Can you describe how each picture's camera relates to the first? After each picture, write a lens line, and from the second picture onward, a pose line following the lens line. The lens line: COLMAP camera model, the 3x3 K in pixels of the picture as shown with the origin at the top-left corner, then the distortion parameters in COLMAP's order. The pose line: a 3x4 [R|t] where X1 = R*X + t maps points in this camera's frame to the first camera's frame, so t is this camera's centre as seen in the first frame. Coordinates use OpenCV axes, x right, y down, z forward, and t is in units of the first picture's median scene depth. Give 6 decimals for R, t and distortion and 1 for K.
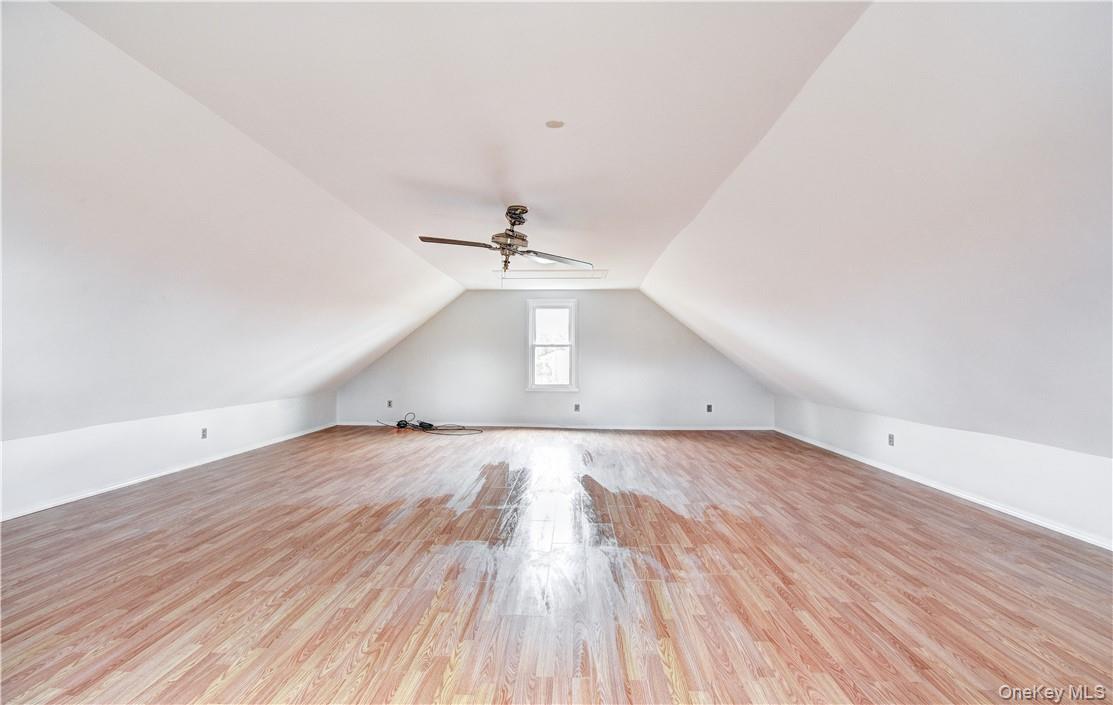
lens RADIAL K [[524.3, 0, 559.3], [0, 524.3, 352.6], [0, 0, 1]] dist [-0.002077, -0.005088]
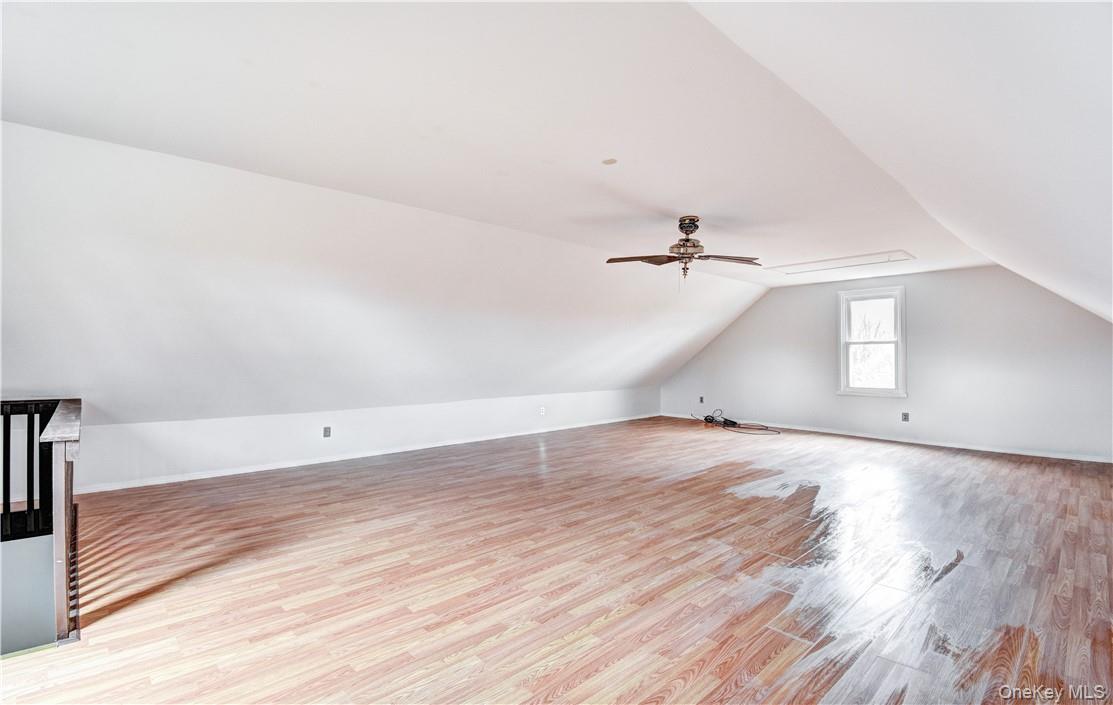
lens RADIAL K [[524.3, 0, 552.1], [0, 524.3, 357.8], [0, 0, 1]] dist [-0.002077, -0.005088]
pose [[0.693480, -0.002109, -0.720473, 0.477677], [0.010339, 0.999922, 0.007024, 0.000363], [0.720402, -0.012319, 0.693447, 0.046879]]
